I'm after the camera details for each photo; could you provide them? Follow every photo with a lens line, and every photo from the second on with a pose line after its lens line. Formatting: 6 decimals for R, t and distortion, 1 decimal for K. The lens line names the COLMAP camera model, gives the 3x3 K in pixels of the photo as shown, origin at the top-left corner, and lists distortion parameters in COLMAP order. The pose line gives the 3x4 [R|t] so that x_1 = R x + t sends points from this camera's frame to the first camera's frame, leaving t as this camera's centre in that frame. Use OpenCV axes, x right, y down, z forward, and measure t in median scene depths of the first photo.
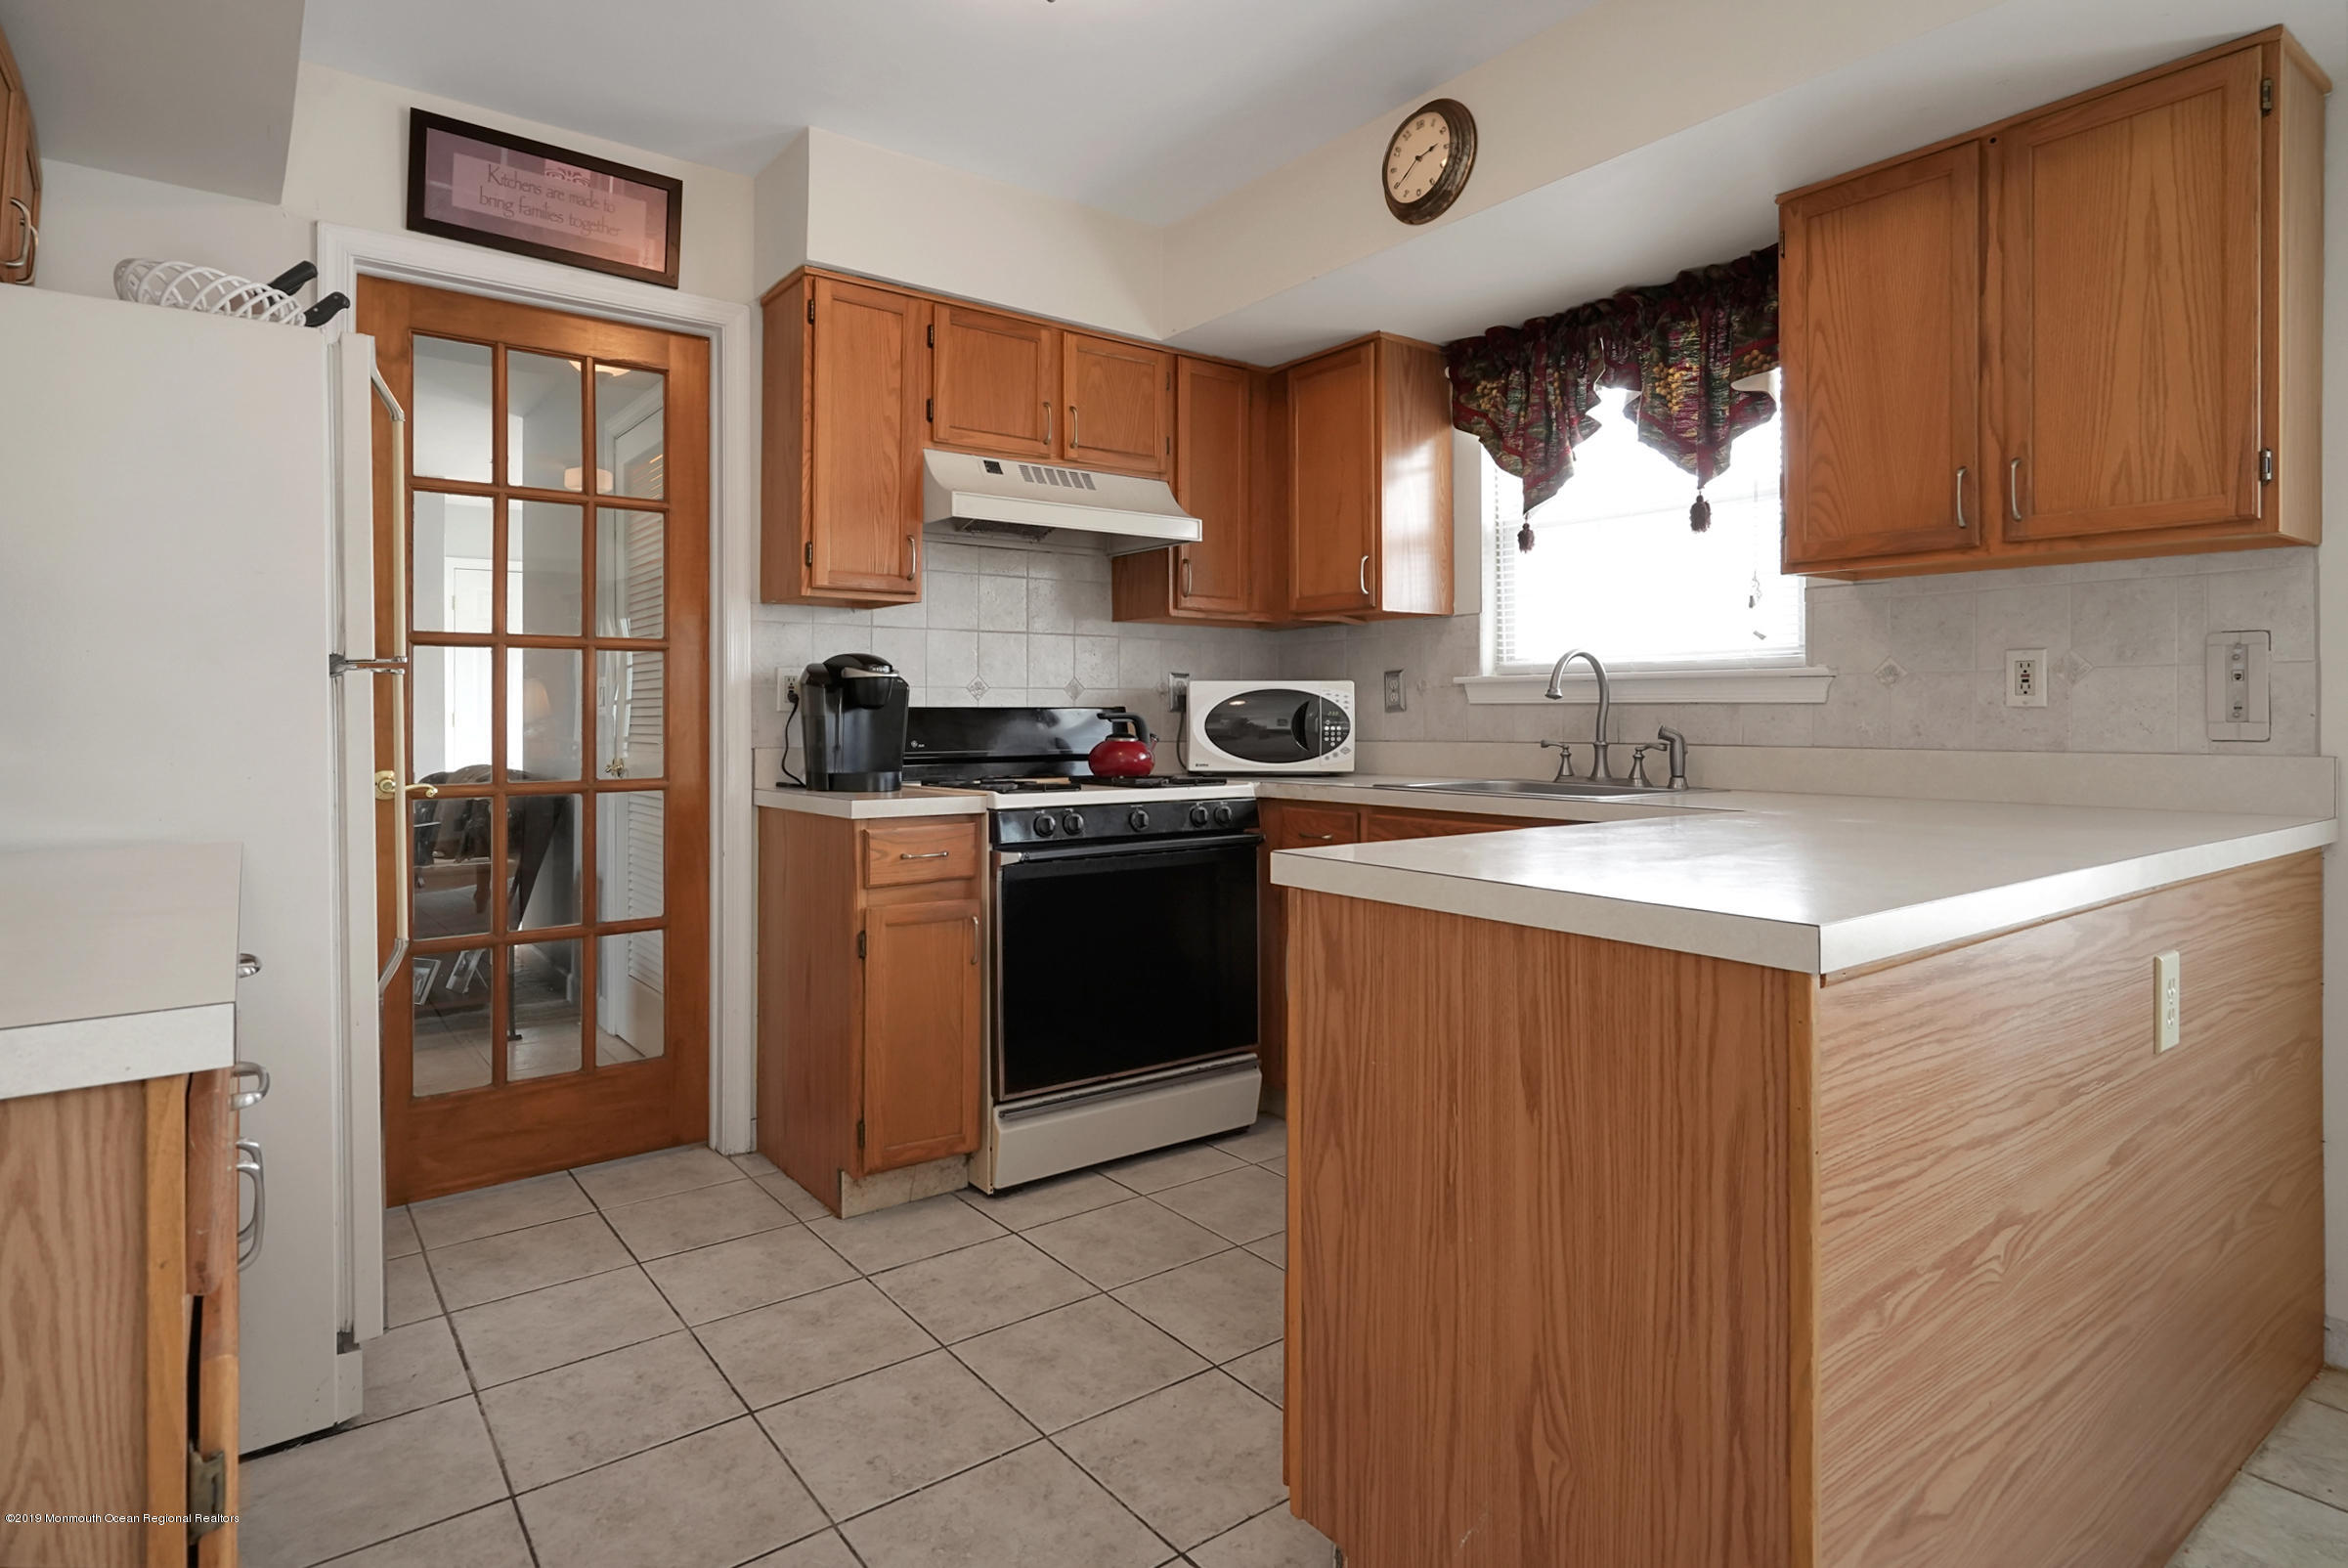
lens RADIAL K [[1244.1, 0, 1215.7], [0, 1244.1, 688.1], [0, 0, 1]] dist [0.017354, 0.000852]
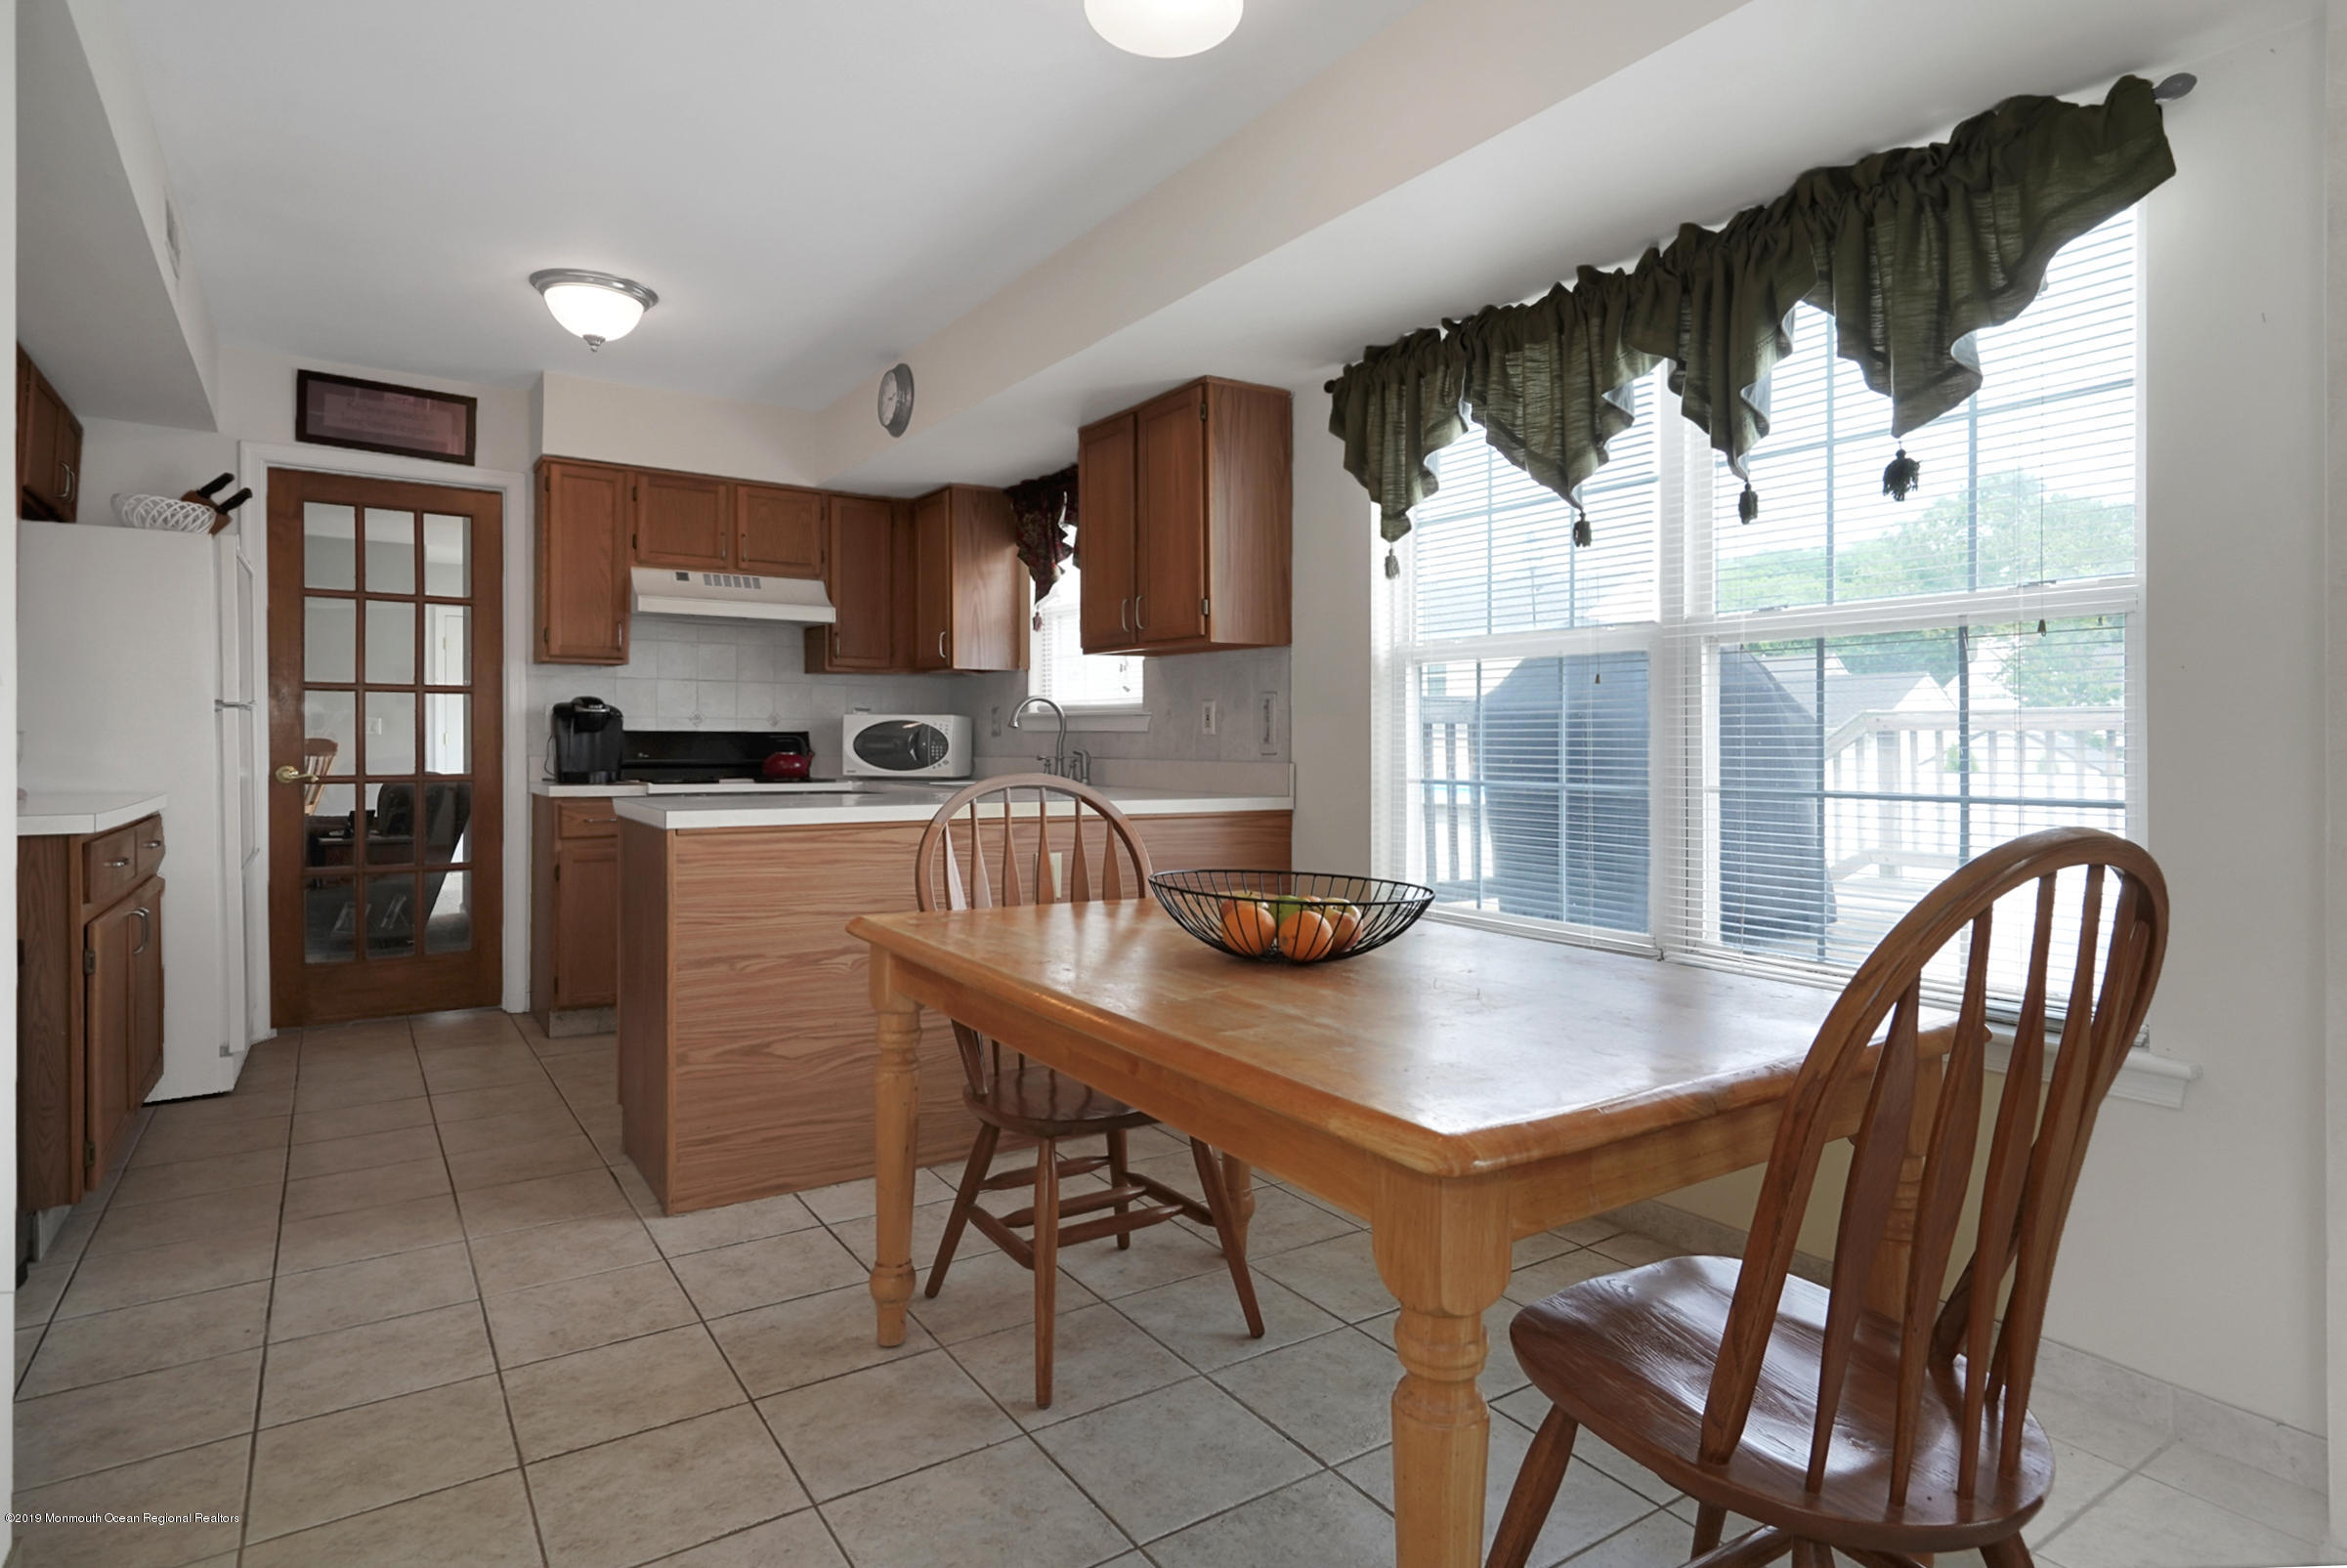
lens RADIAL K [[1243.4, 0, 1218.9], [0, 1243.4, 732.7], [0, 0, 1]] dist [0.017354, 0.000852]
pose [[0.998910, 0.006679, -0.046196, 0.577319], [-0.005994, 0.999870, 0.014945, -0.010230], [0.046290, -0.014652, 0.998821, -0.537514]]
